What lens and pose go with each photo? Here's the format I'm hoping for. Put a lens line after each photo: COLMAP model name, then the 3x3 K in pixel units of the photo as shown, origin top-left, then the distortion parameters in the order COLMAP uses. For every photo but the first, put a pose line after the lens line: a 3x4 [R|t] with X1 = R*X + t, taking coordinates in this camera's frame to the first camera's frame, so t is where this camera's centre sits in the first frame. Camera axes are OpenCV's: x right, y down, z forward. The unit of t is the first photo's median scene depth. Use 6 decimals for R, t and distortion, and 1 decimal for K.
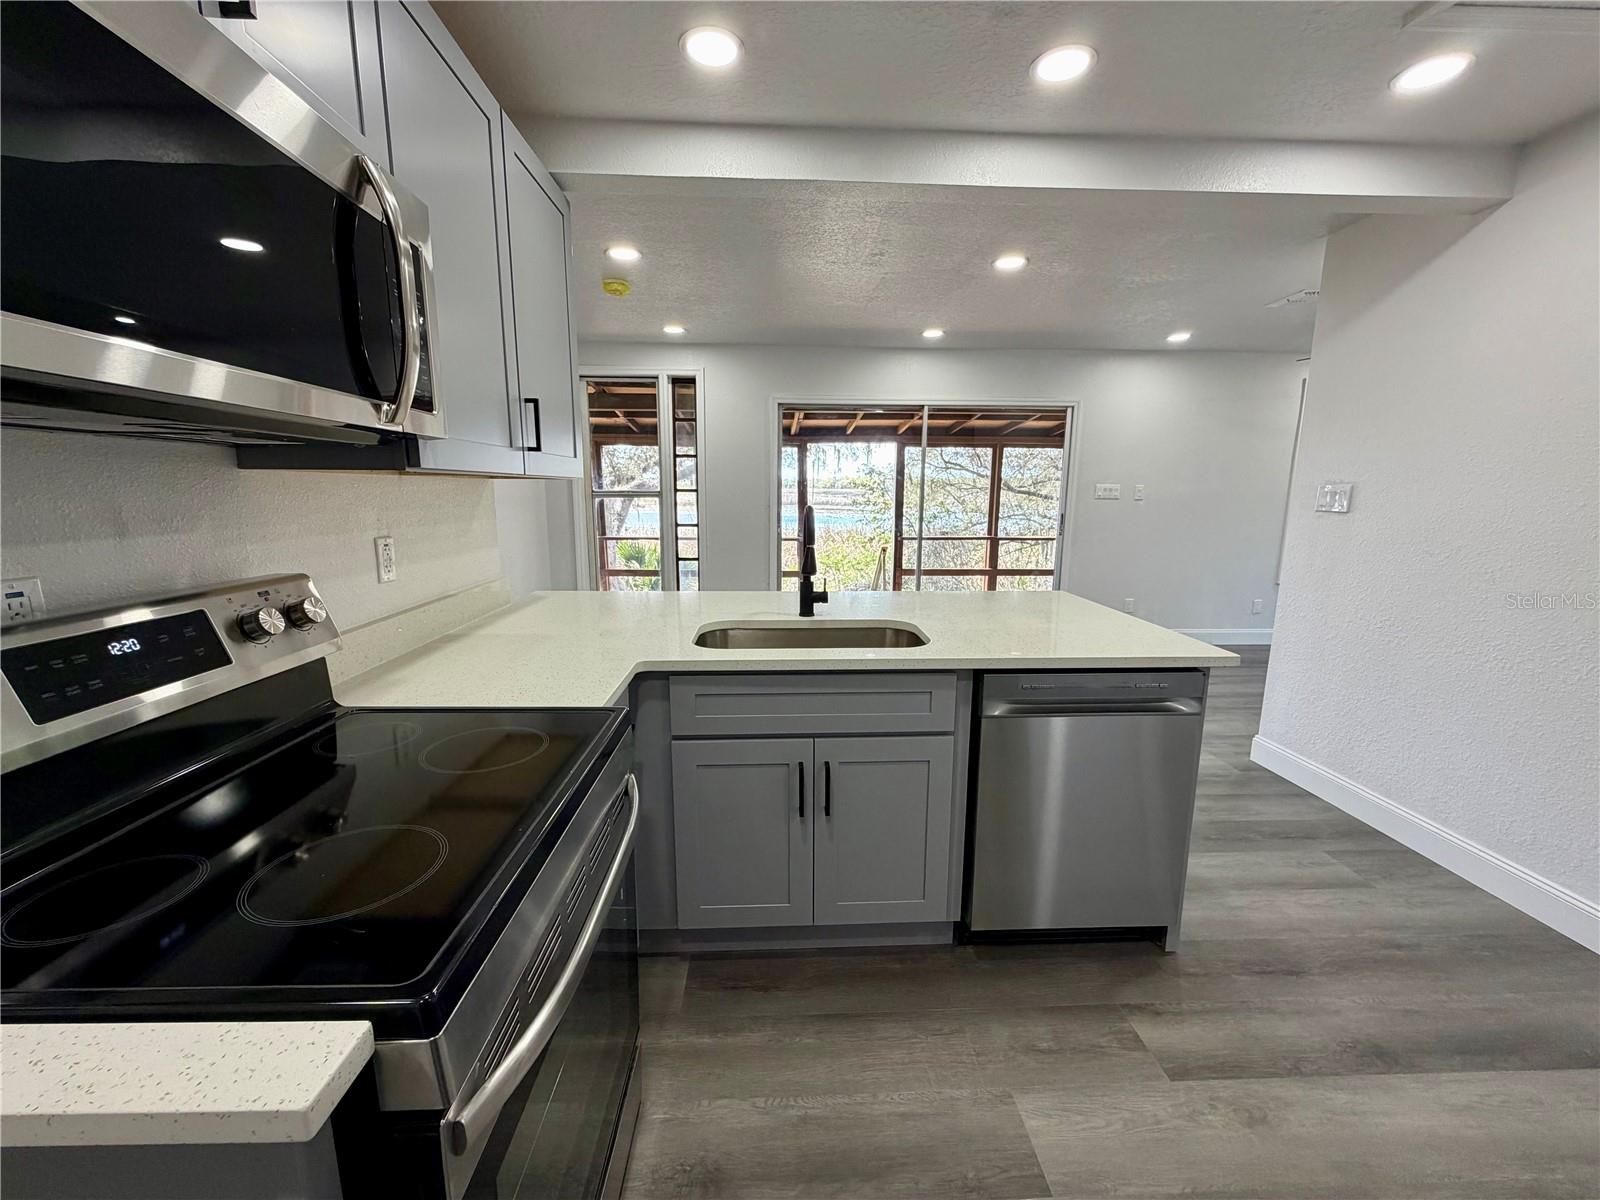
lens RADIAL K [[638.6, 0, 798.7], [0, 638.6, 602.2], [0, 0, 1]] dist [0.001859, -0.000479]
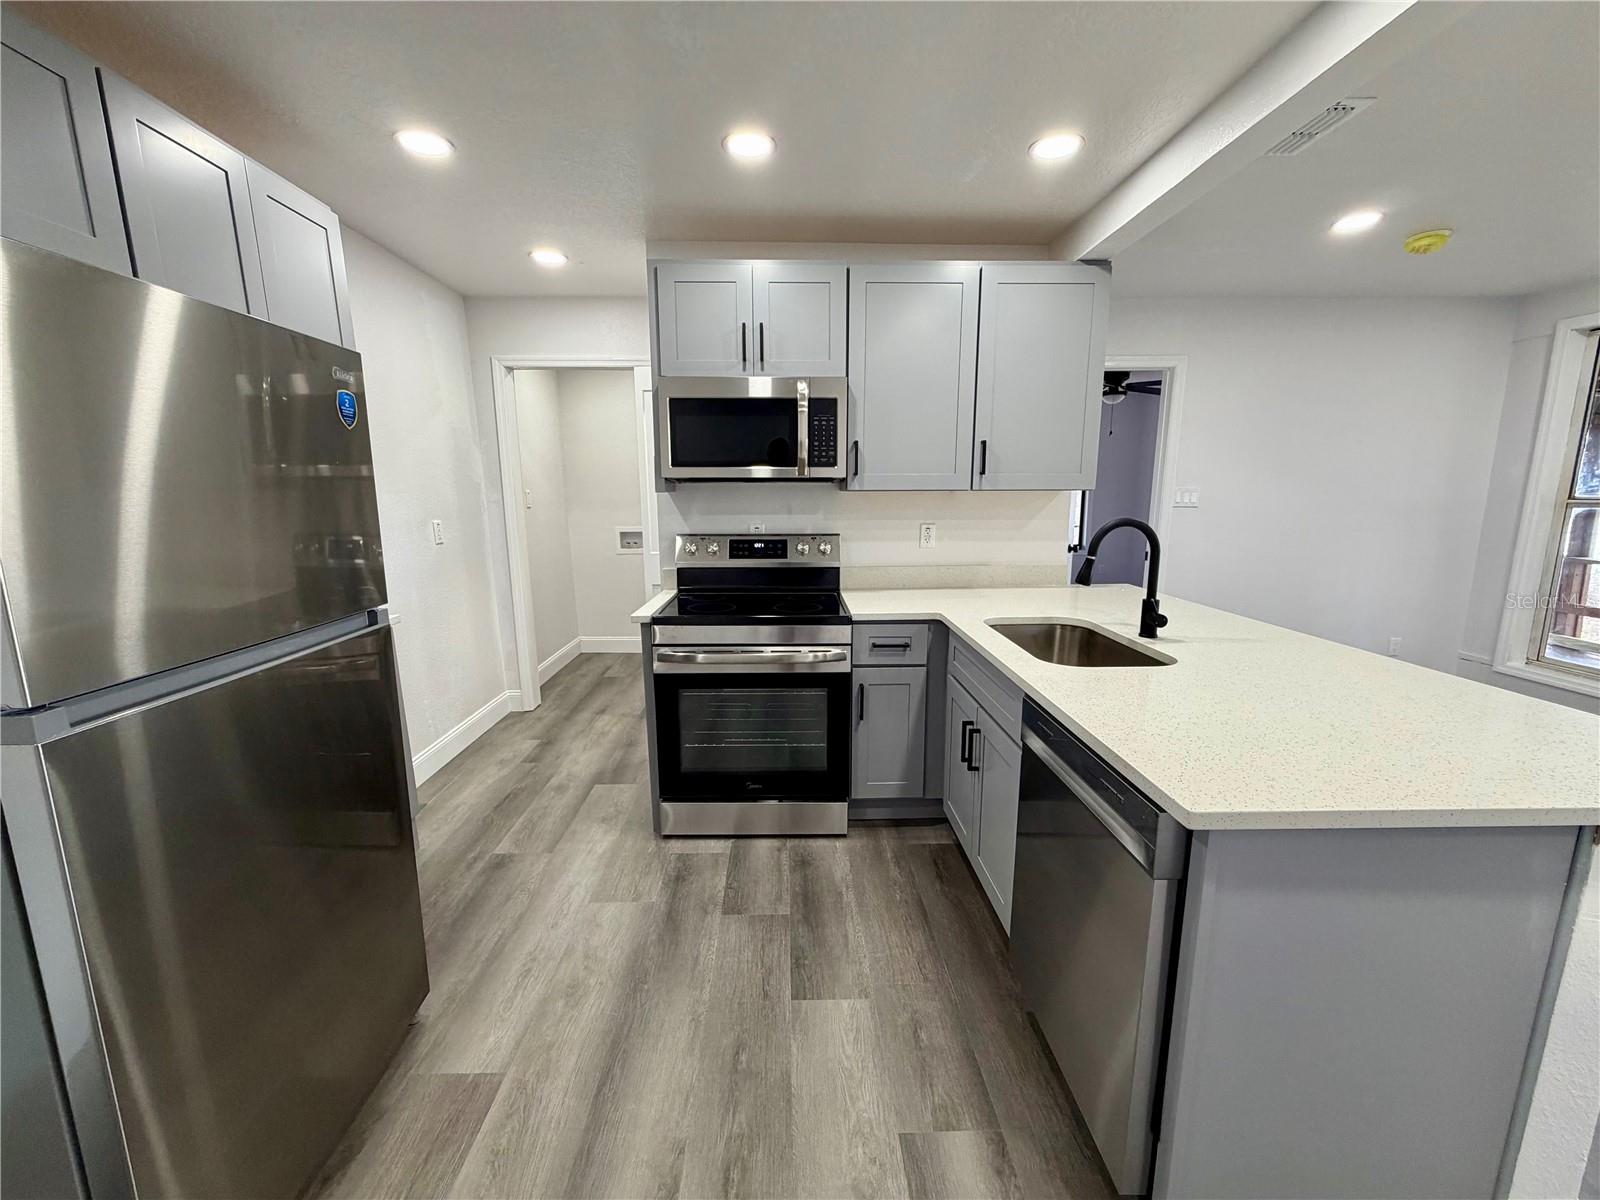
lens RADIAL K [[641.5, 0, 796.2], [0, 641.5, 599.2], [0, 0, 1]] dist [0.002651, 0.000245]
pose [[-0.021099, 0.164757, -0.986108, 1.159026], [-0.171271, 0.971152, 0.165923, -0.123814], [0.984998, 0.172393, 0.007728, 0.588916]]
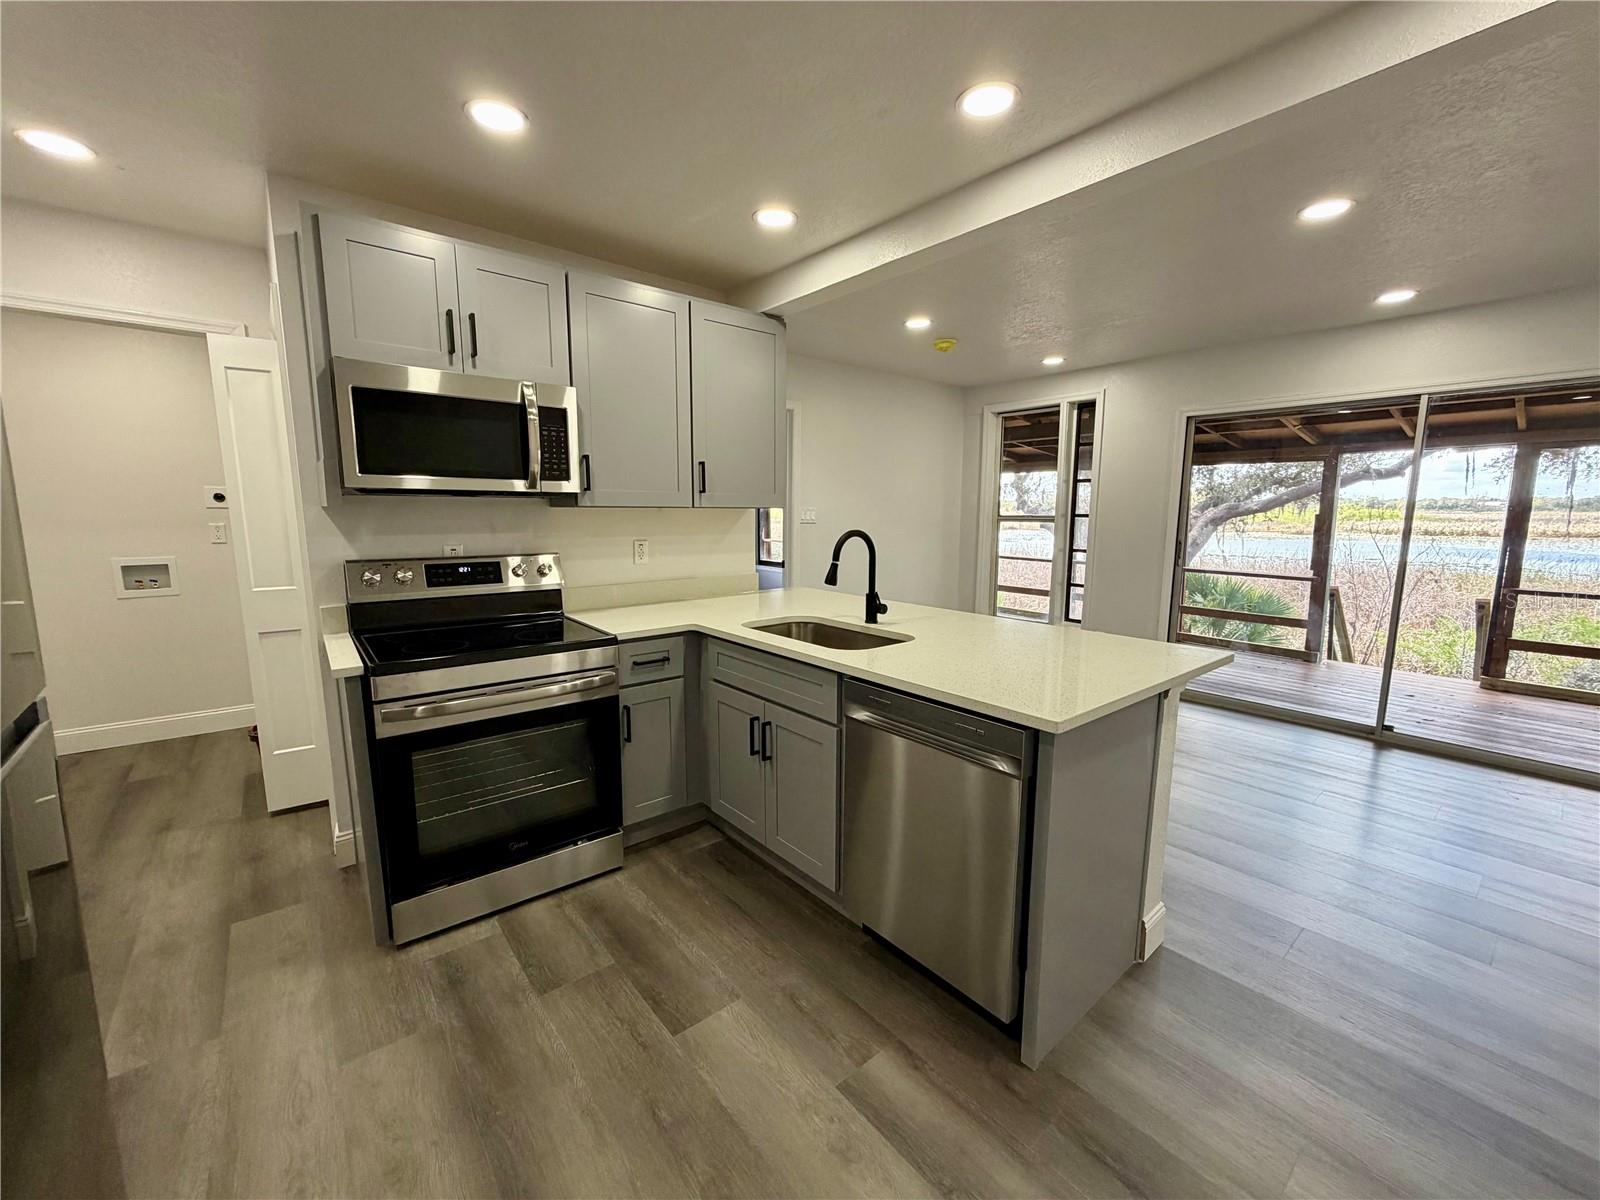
lens RADIAL K [[641.5, 0, 796.2], [0, 641.5, 599.2], [0, 0, 1]] dist [0.002651, 0.000245]
pose [[0.599051, 0.109234, -0.793225, 1.070444], [-0.140787, 0.989587, 0.029951, -0.047460], [0.788237, 0.093734, 0.608191, 0.200446]]
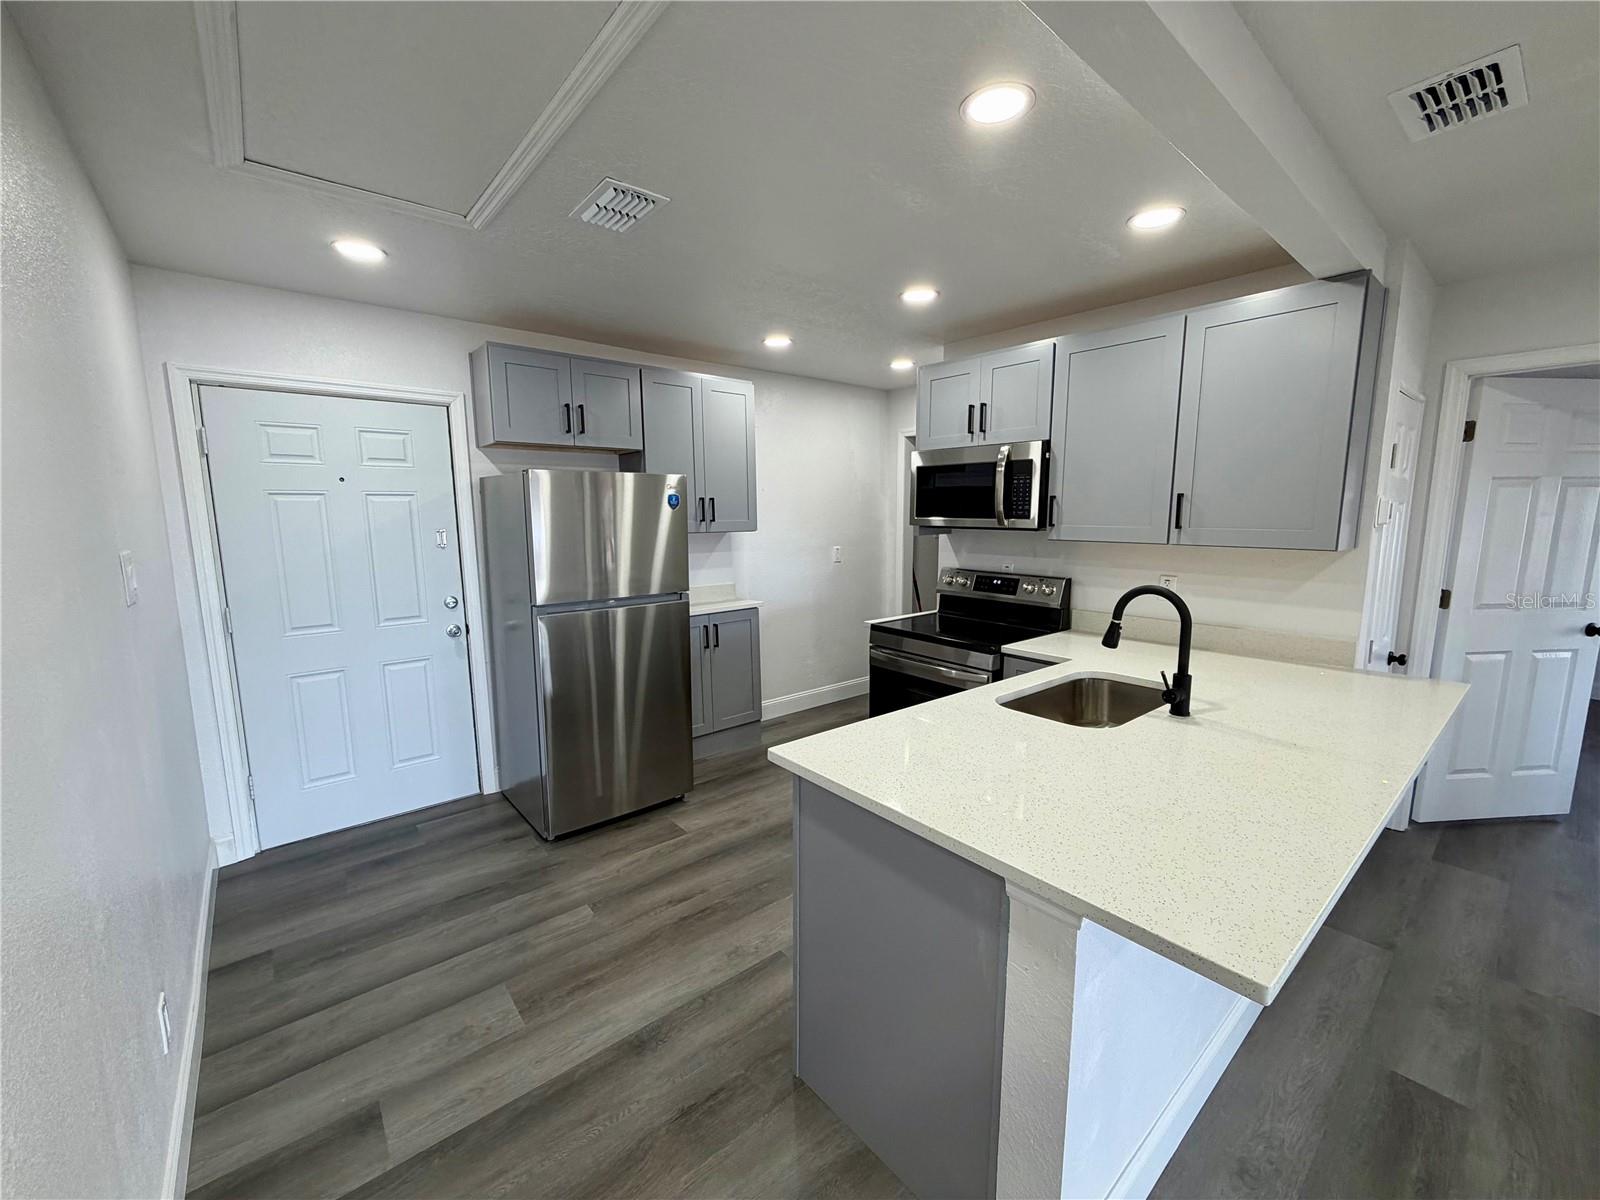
lens RADIAL K [[638.6, 0, 798.7], [0, 638.6, 602.2], [0, 0, 1]] dist [0.001859, -0.000479]
pose [[-0.792414, 0.085387, -0.603978, 1.156808], [-0.108336, 0.954712, 0.277107, -0.383227], [0.600287, 0.285016, -0.747276, 1.599738]]
